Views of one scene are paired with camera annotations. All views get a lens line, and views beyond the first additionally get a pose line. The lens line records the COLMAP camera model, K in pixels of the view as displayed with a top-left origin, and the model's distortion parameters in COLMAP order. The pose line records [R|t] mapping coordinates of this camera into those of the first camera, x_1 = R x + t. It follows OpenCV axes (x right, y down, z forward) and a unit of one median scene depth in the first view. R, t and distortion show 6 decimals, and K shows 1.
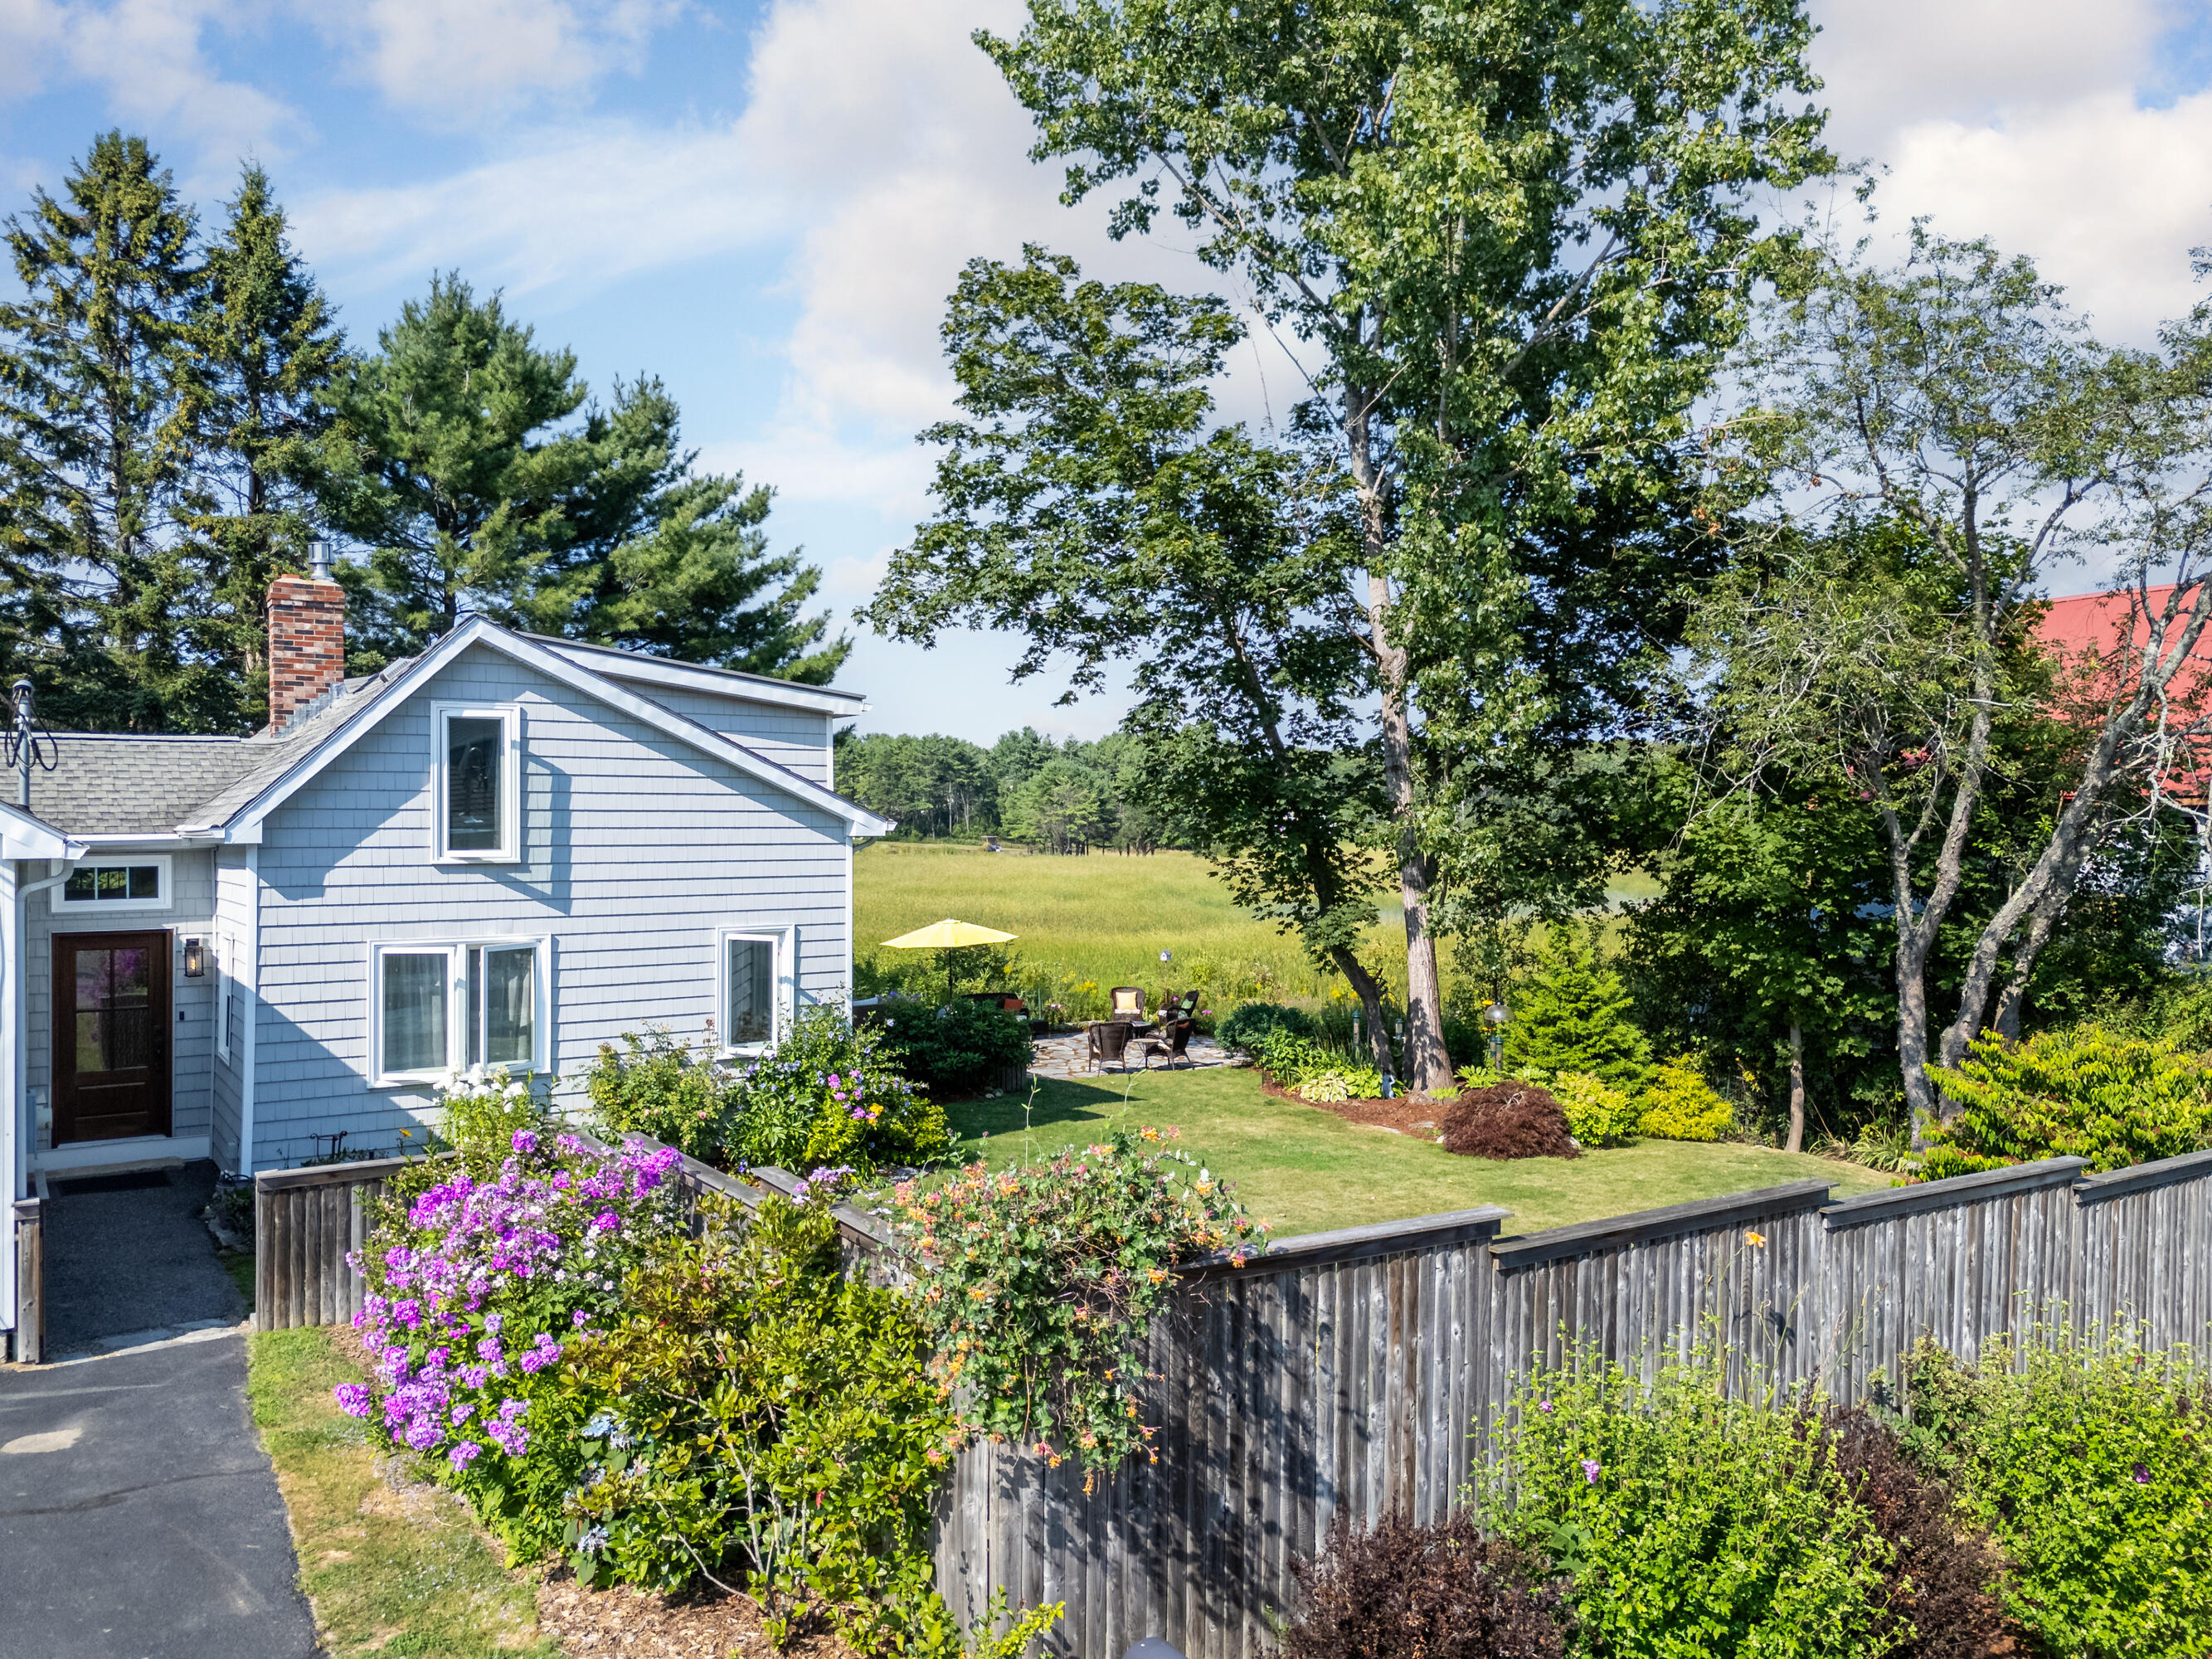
lens RADIAL K [[1557.3, 0, 1106.0], [0, 1557.3, 829.5], [0, 0, 1]] dist [0.003588, -0.004984]
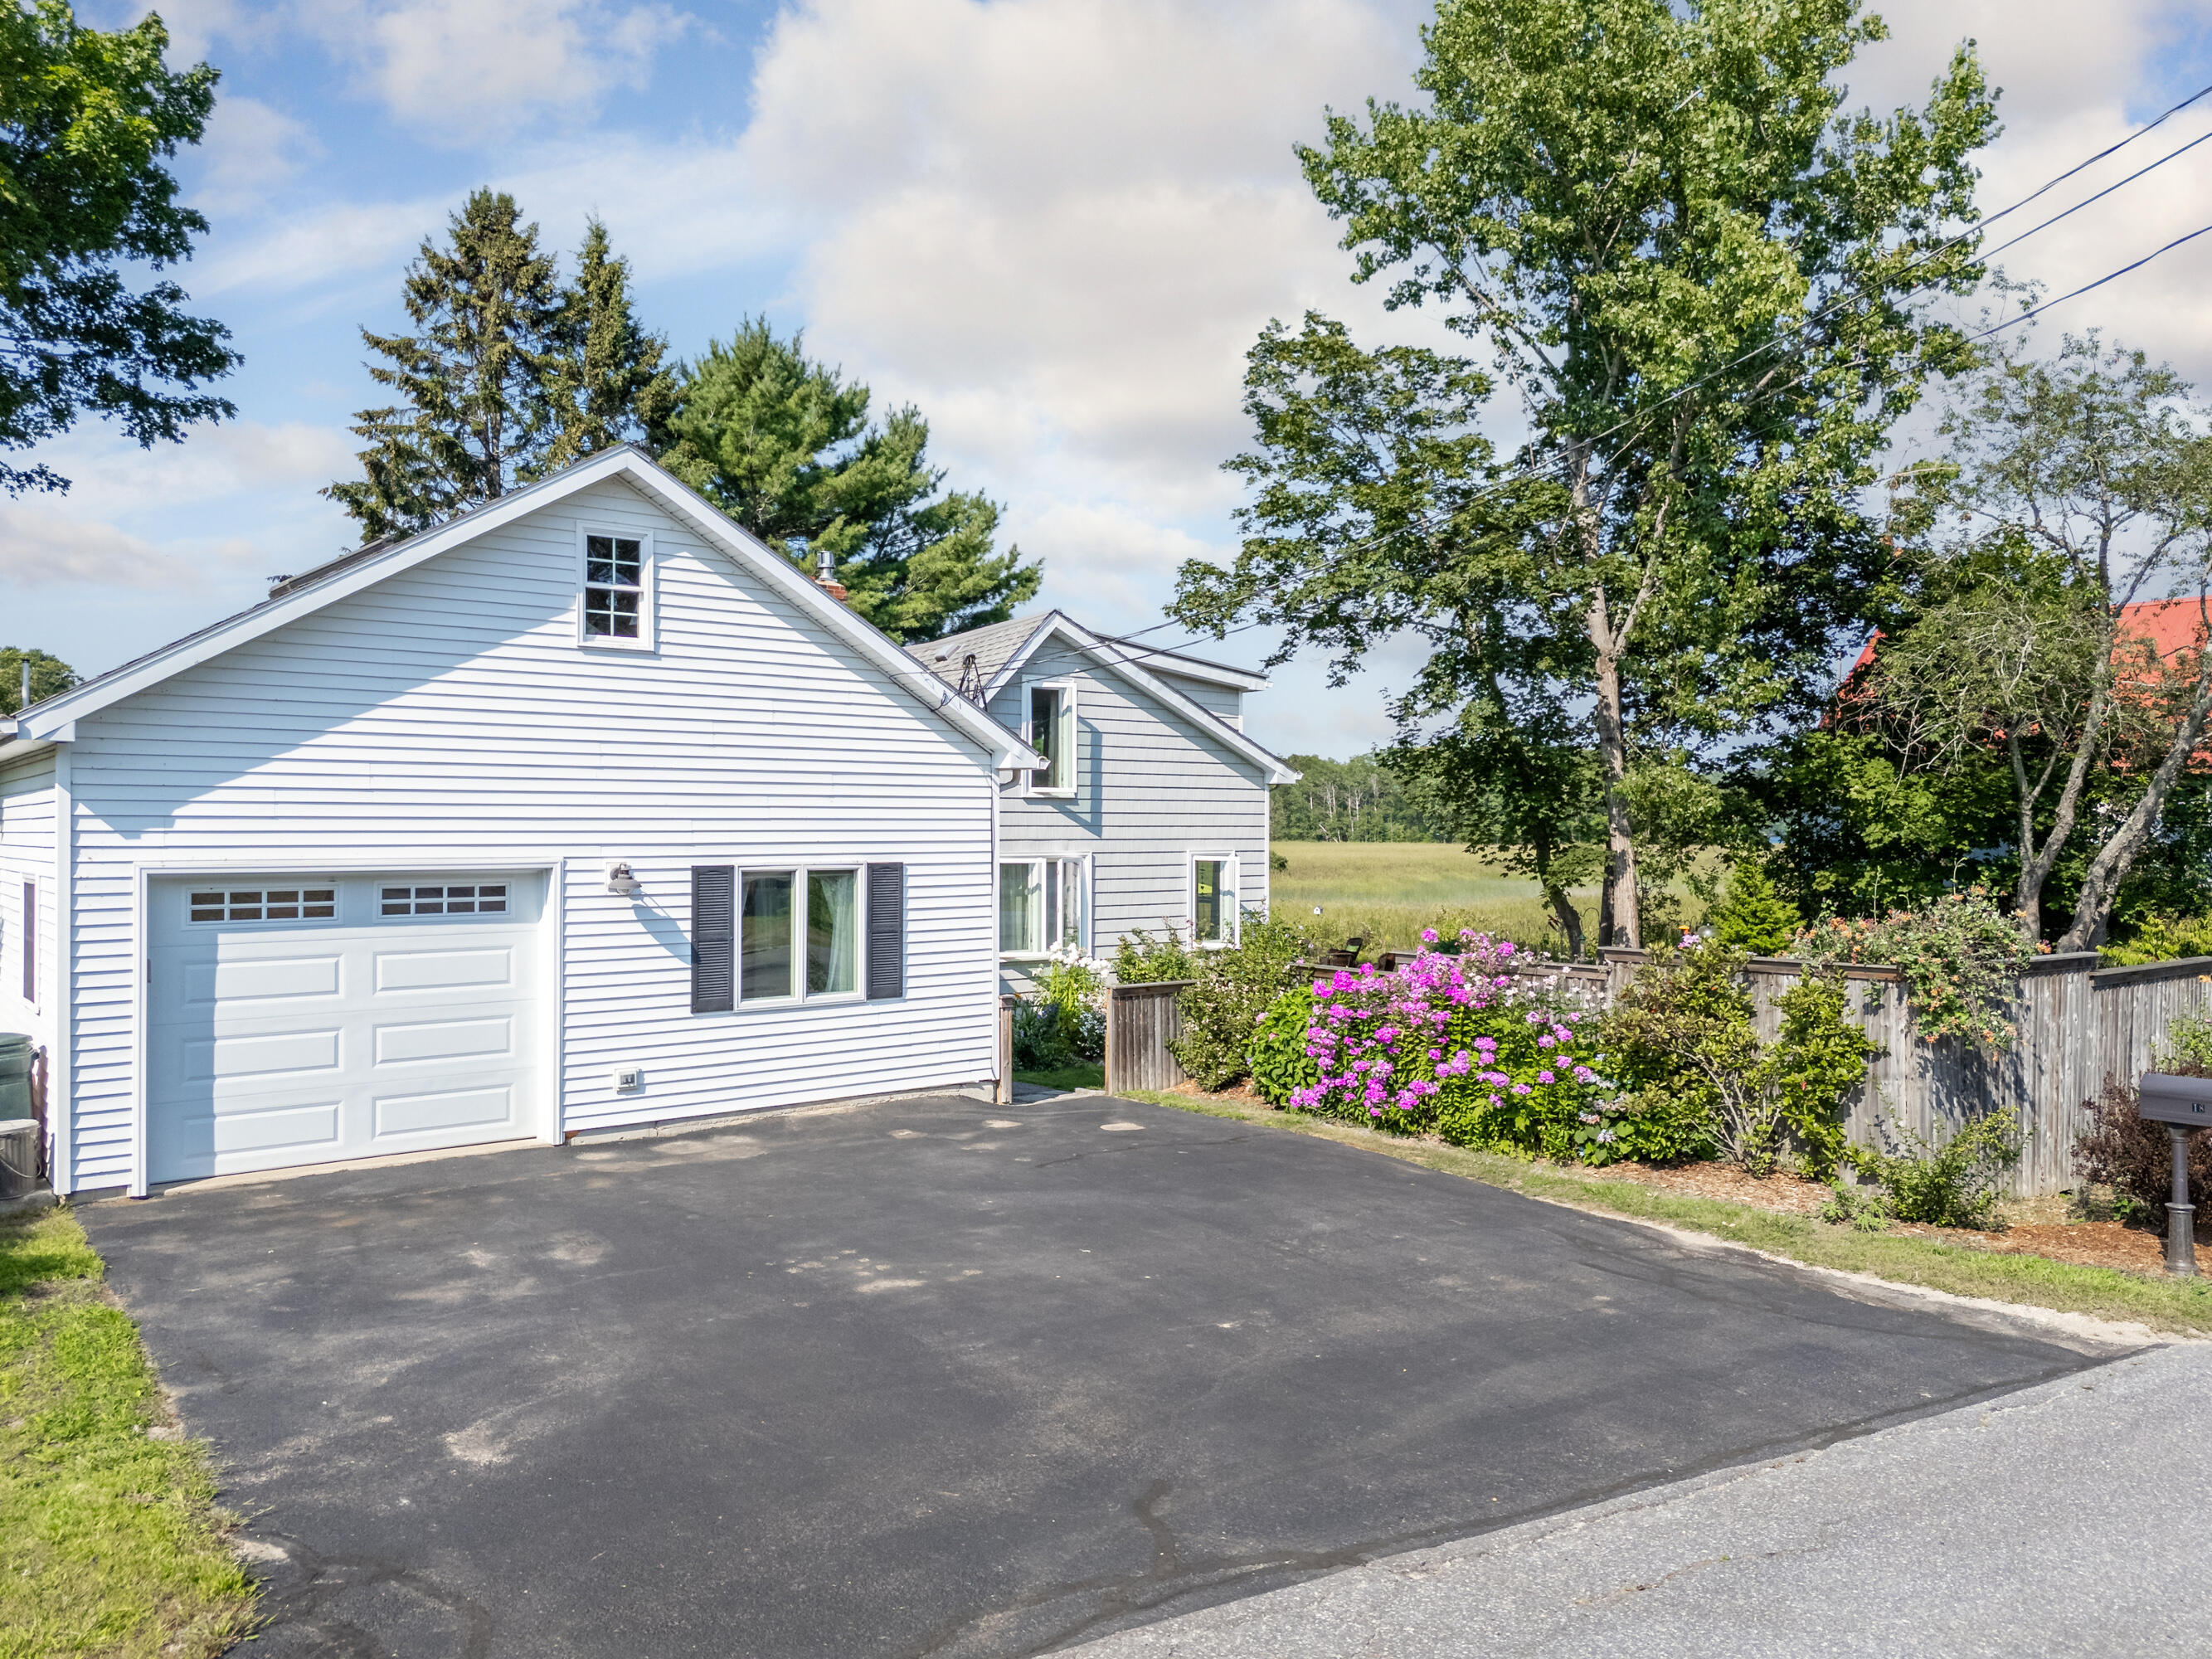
lens RADIAL K [[1557.3, 0, 1106.0], [0, 1557.3, 829.5], [0, 0, 1]] dist [0.003588, -0.004984]
pose [[0.998165, 0.000960, 0.060541, -0.310018], [-0.000958, 1.000000, -0.000064, 0.035015], [-0.060542, 0.000006, 0.998166, -0.233136]]
